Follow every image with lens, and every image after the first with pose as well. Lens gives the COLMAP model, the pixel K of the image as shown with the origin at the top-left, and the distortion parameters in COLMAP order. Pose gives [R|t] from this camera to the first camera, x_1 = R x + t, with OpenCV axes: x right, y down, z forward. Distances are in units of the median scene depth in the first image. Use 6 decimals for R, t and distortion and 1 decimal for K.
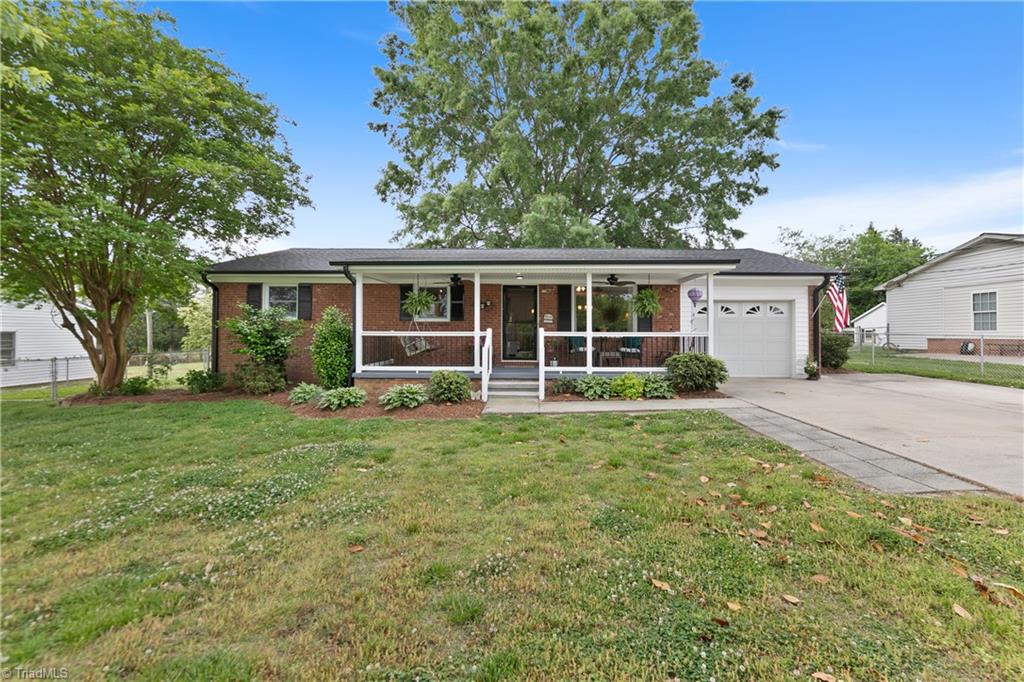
lens RADIAL K [[418.5, 0, 510.6], [0, 418.5, 335.9], [0, 0, 1]] dist [0.003957, -0.001080]
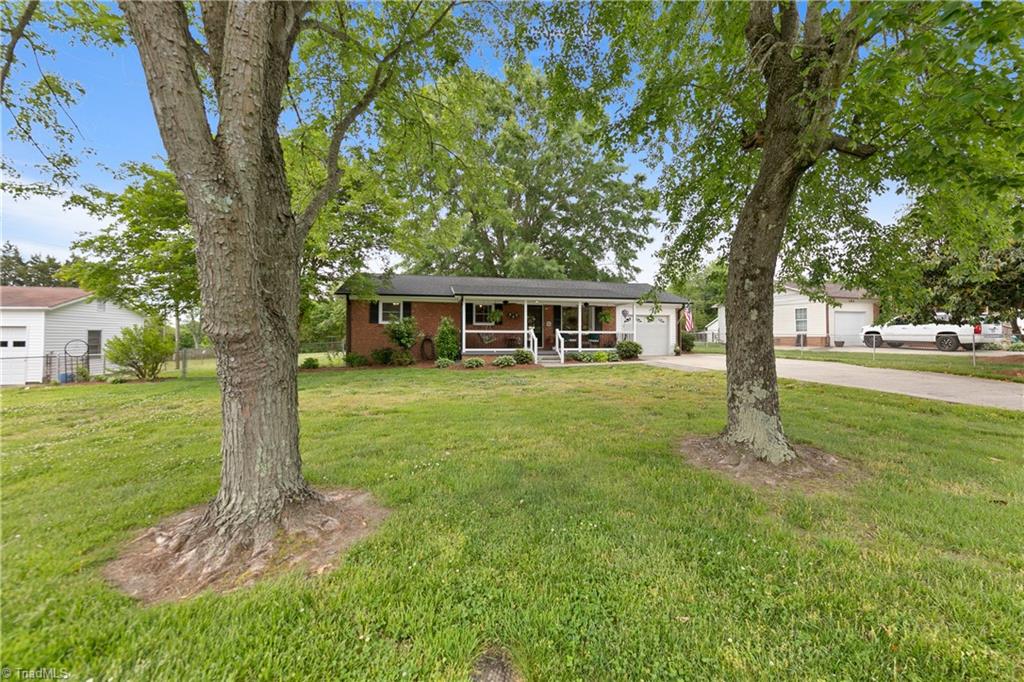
lens RADIAL K [[418.5, 0, 514.6], [0, 418.5, 336.4], [0, 0, 1]] dist [0.003957, -0.001080]
pose [[0.971085, 0.000360, 0.238734, -0.504426], [0.001166, 0.999980, -0.006248, 0.024482], [-0.238731, 0.006346, 0.971065, -0.744876]]
